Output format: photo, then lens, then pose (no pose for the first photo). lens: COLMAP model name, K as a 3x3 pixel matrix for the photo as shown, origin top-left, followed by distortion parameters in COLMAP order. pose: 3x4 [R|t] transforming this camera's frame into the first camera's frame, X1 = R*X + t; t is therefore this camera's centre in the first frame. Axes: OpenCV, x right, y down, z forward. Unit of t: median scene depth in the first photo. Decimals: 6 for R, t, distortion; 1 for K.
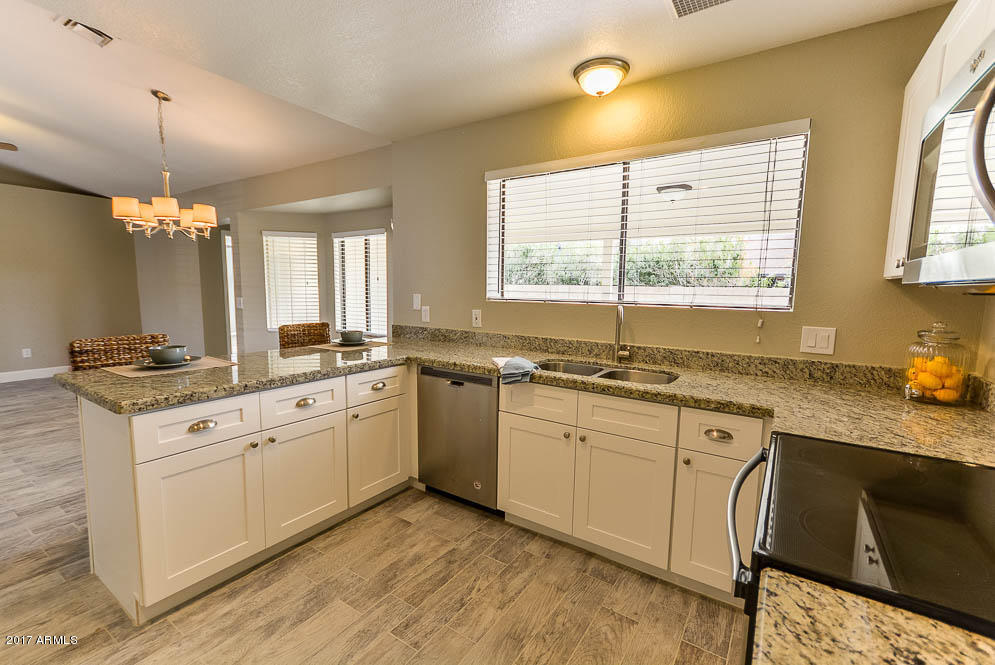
lens RADIAL K [[433.5, 0, 495.0], [0, 433.5, 337.3], [0, 0, 1]] dist [0.010988, -0.000052]
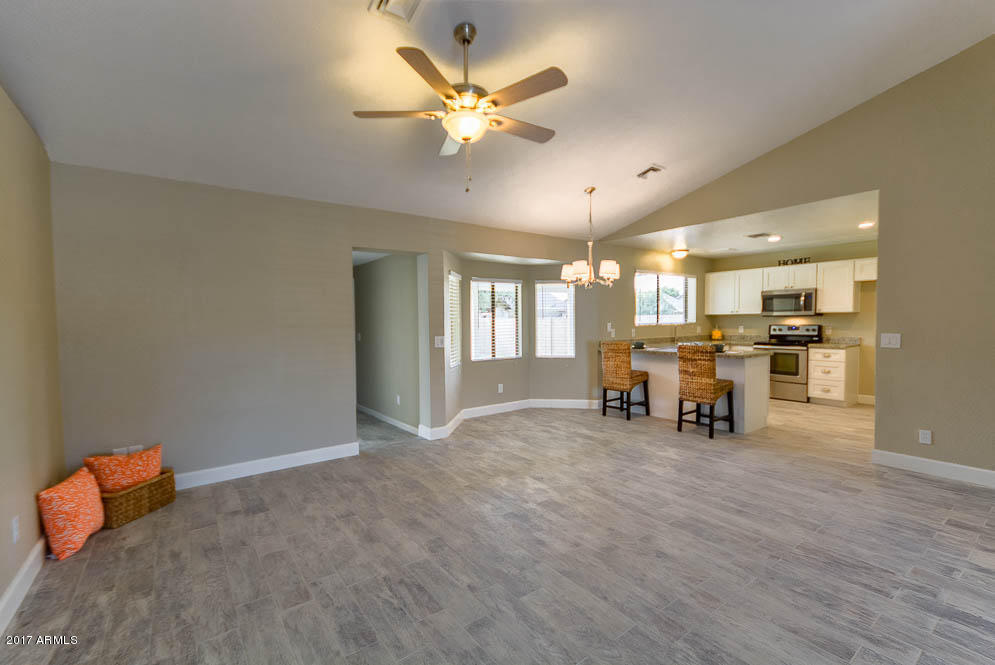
lens RADIAL K [[433.5, 0, 495.0], [0, 433.5, 337.3], [0, 0, 1]] dist [0.010988, -0.000052]
pose [[0.336489, -0.055948, 0.940024, -2.527841], [0.127224, 0.991782, 0.013488, -0.151328], [-0.933054, 0.115055, 0.340842, 0.972507]]
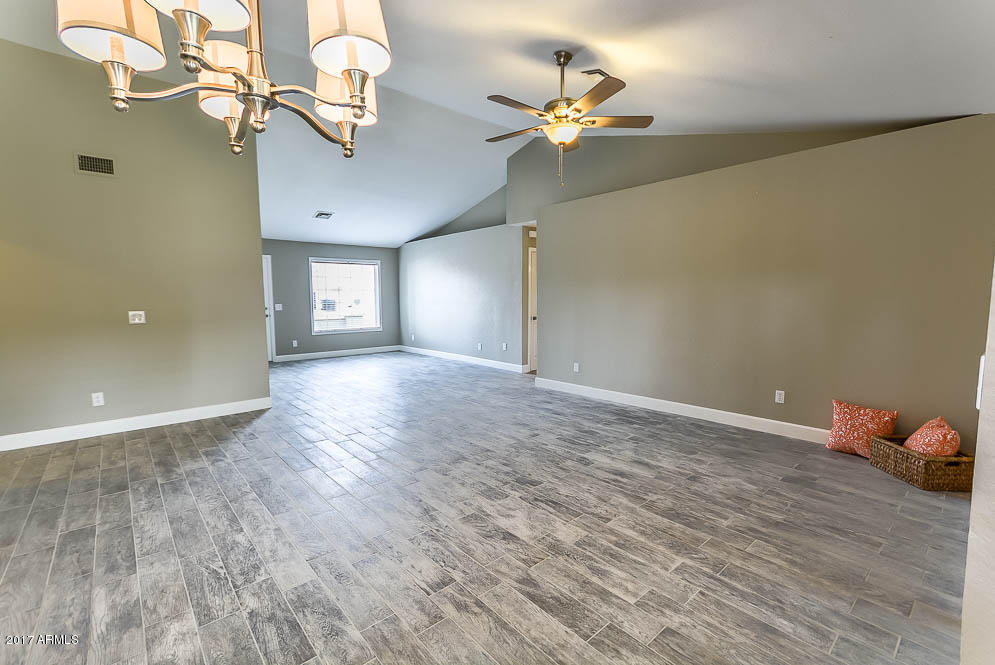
lens RADIAL K [[436.2, 0, 494.9], [0, 436.2, 336.7], [0, 0, 1]] dist [0.009189, -0.000306]
pose [[-0.258687, 0.077394, -0.962856, -0.584845], [-0.111934, 0.987668, 0.109462, -0.166245], [0.959454, 0.136093, -0.246834, 1.449819]]
